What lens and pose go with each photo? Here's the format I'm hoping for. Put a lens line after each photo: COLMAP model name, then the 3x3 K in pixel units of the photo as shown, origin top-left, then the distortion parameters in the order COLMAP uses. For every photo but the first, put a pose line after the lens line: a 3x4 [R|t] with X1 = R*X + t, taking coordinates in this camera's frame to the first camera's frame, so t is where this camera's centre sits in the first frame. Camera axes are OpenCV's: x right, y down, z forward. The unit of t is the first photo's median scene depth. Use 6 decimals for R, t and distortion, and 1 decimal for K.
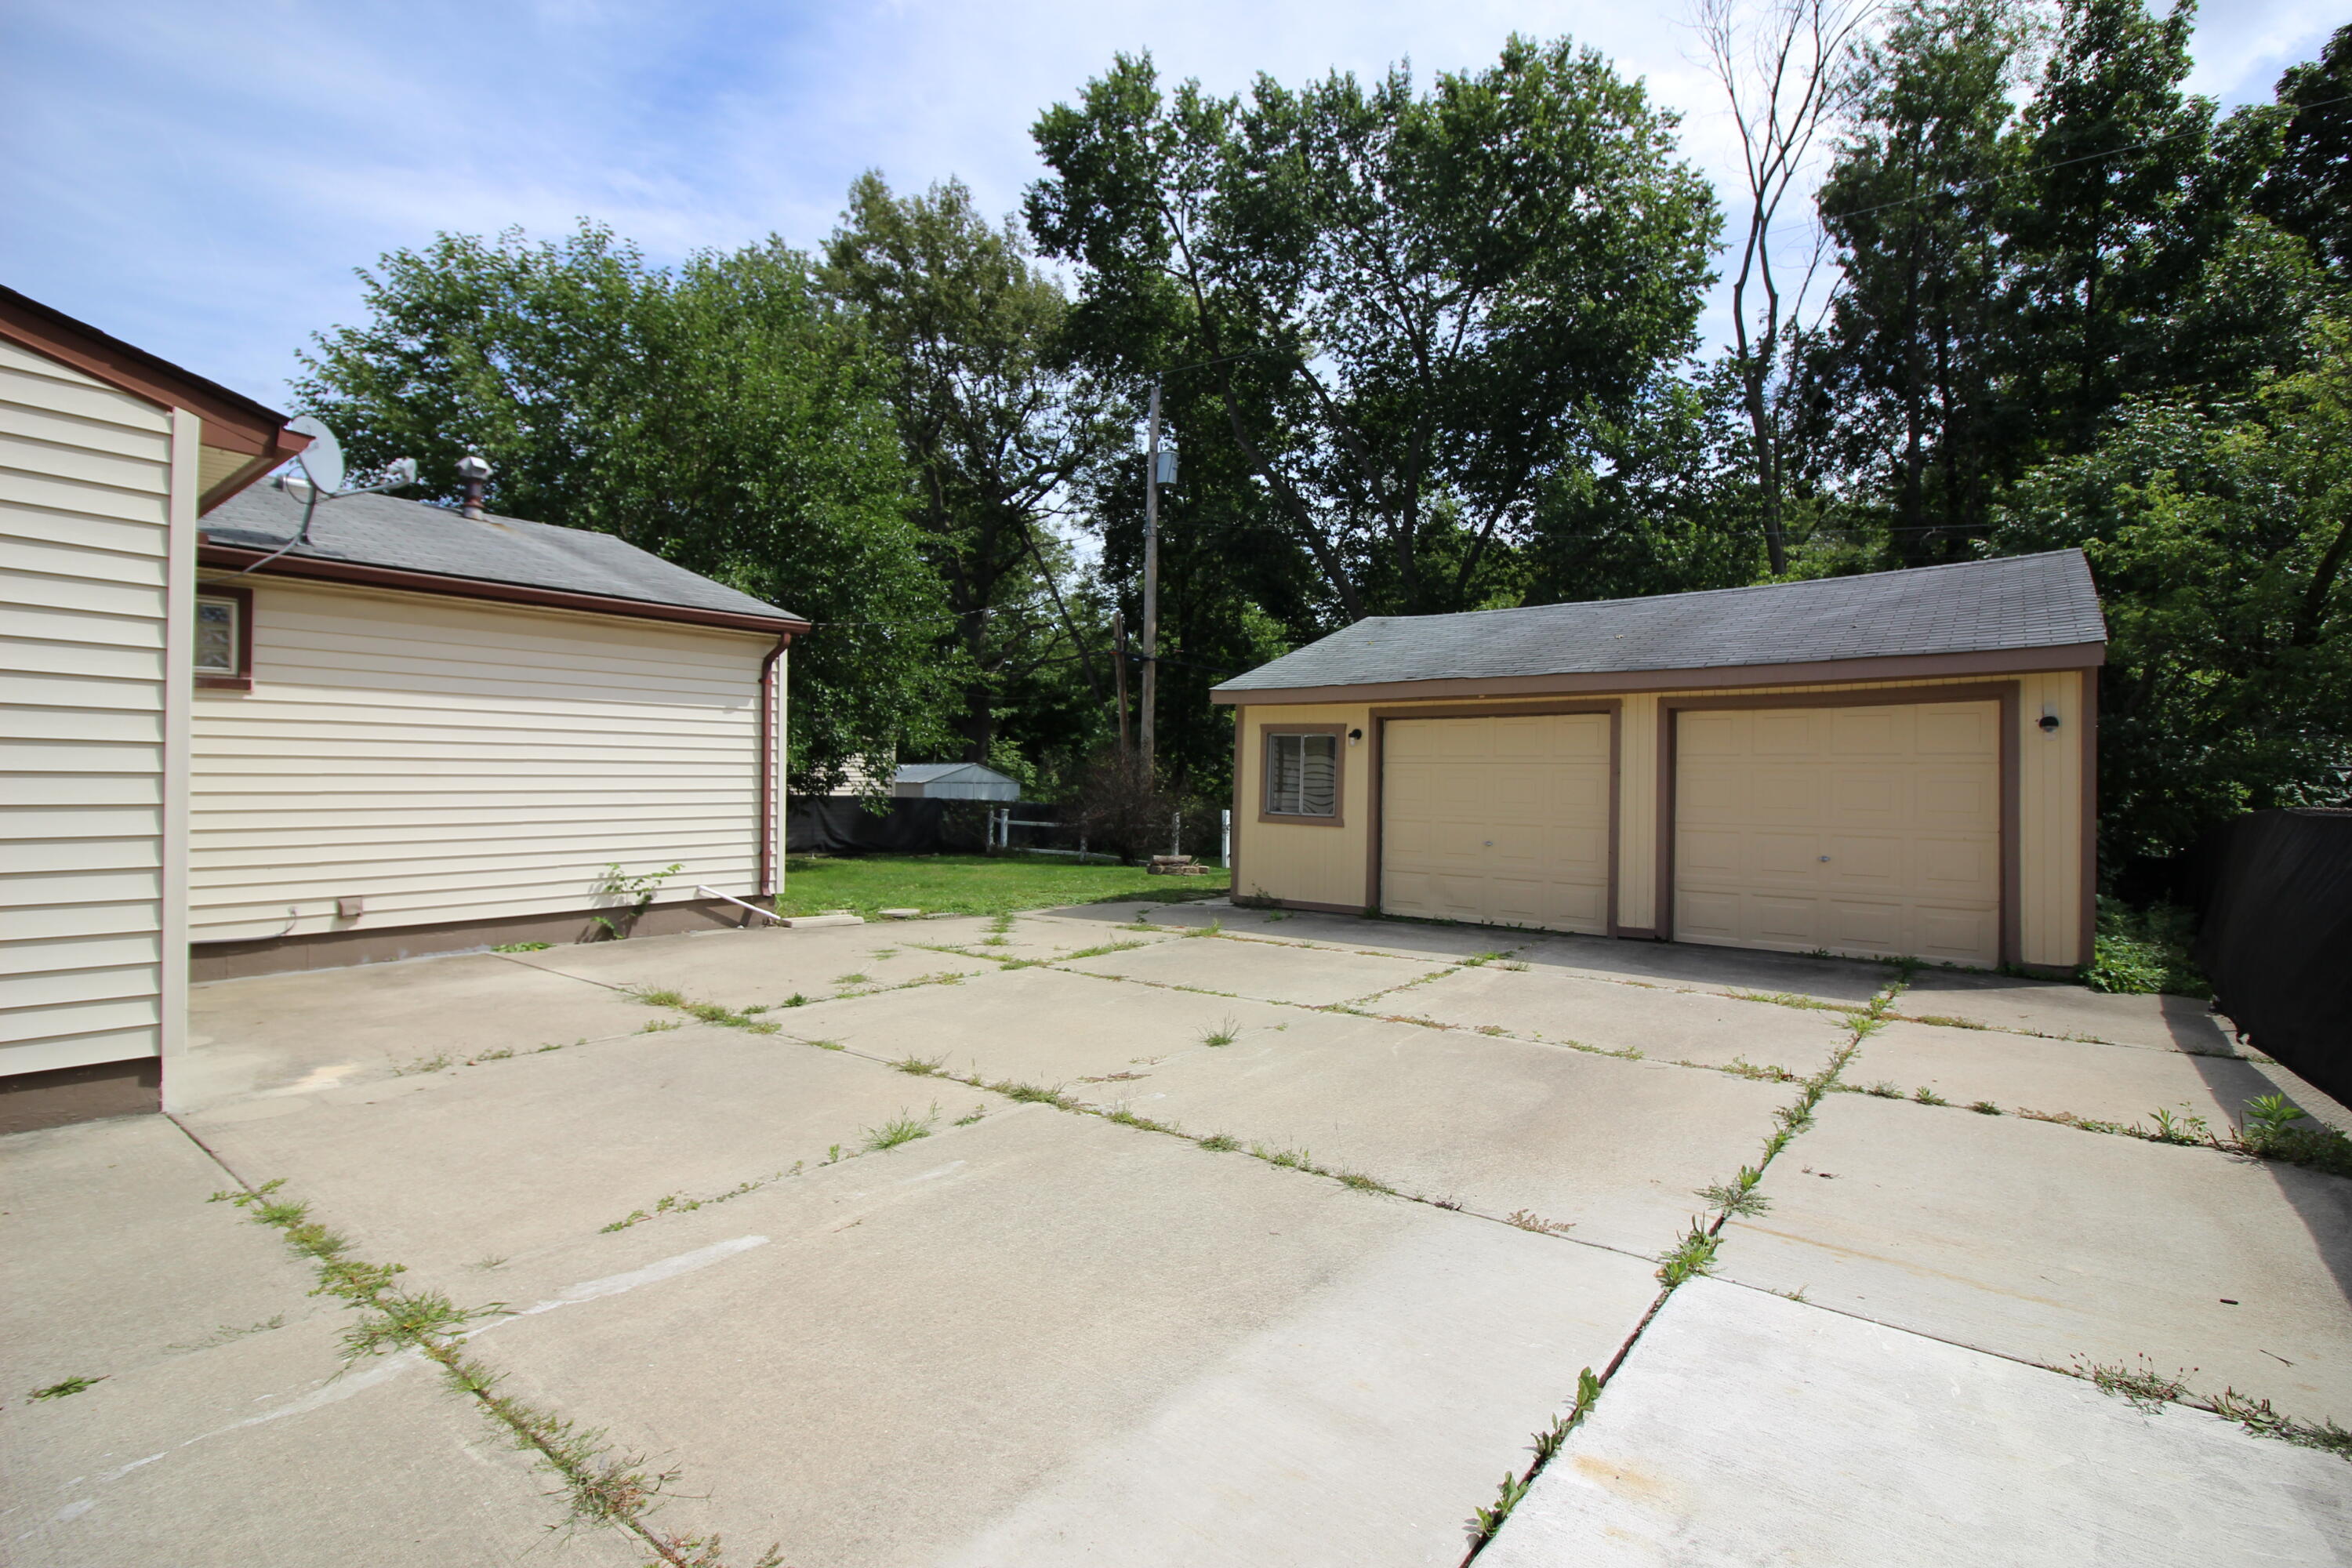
lens RADIAL K [[1086.2, 0, 1179.7], [0, 1086.2, 782.2], [0, 0, 1]] dist [0.001552, 0.000067]
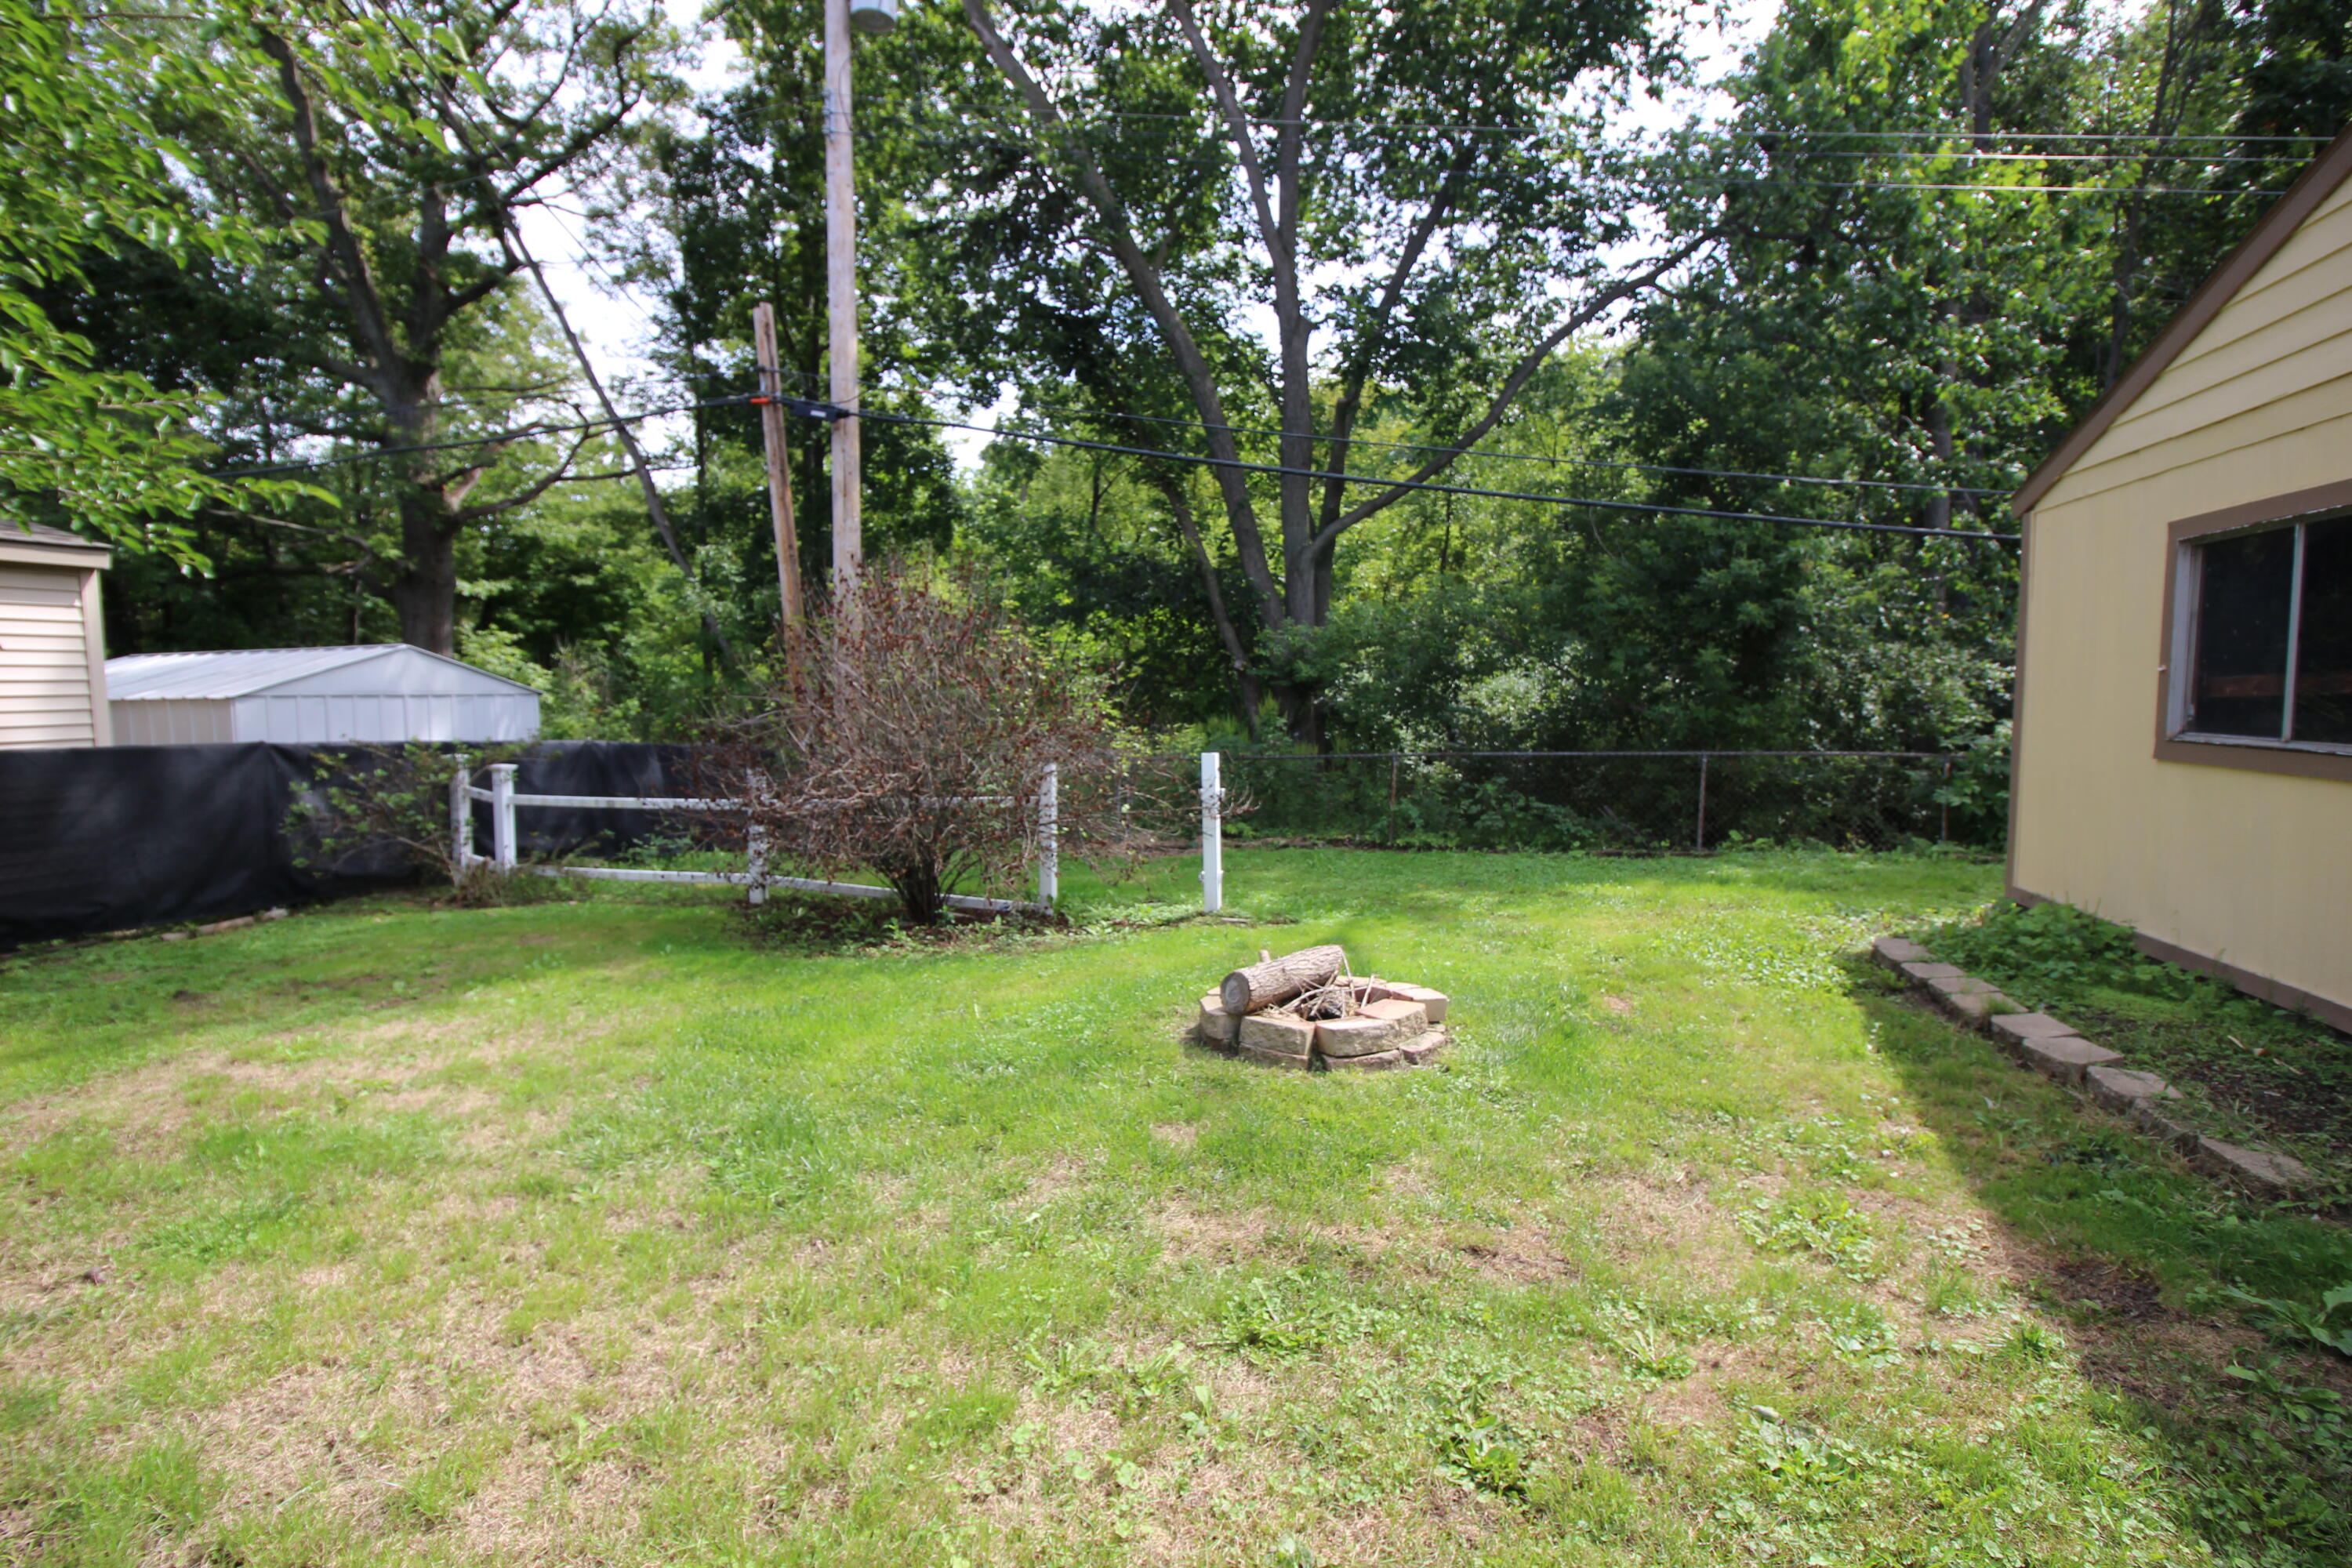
lens RADIAL K [[1086.2, 0, 1167.2], [0, 1086.2, 790.0], [0, 0, 1]] dist [0.001552, 0.000067]
pose [[0.923440, -0.056157, 0.379613, -0.081226], [0.021363, 0.995223, 0.095258, 0.002228], [-0.383149, -0.079855, 0.920228, 0.499952]]
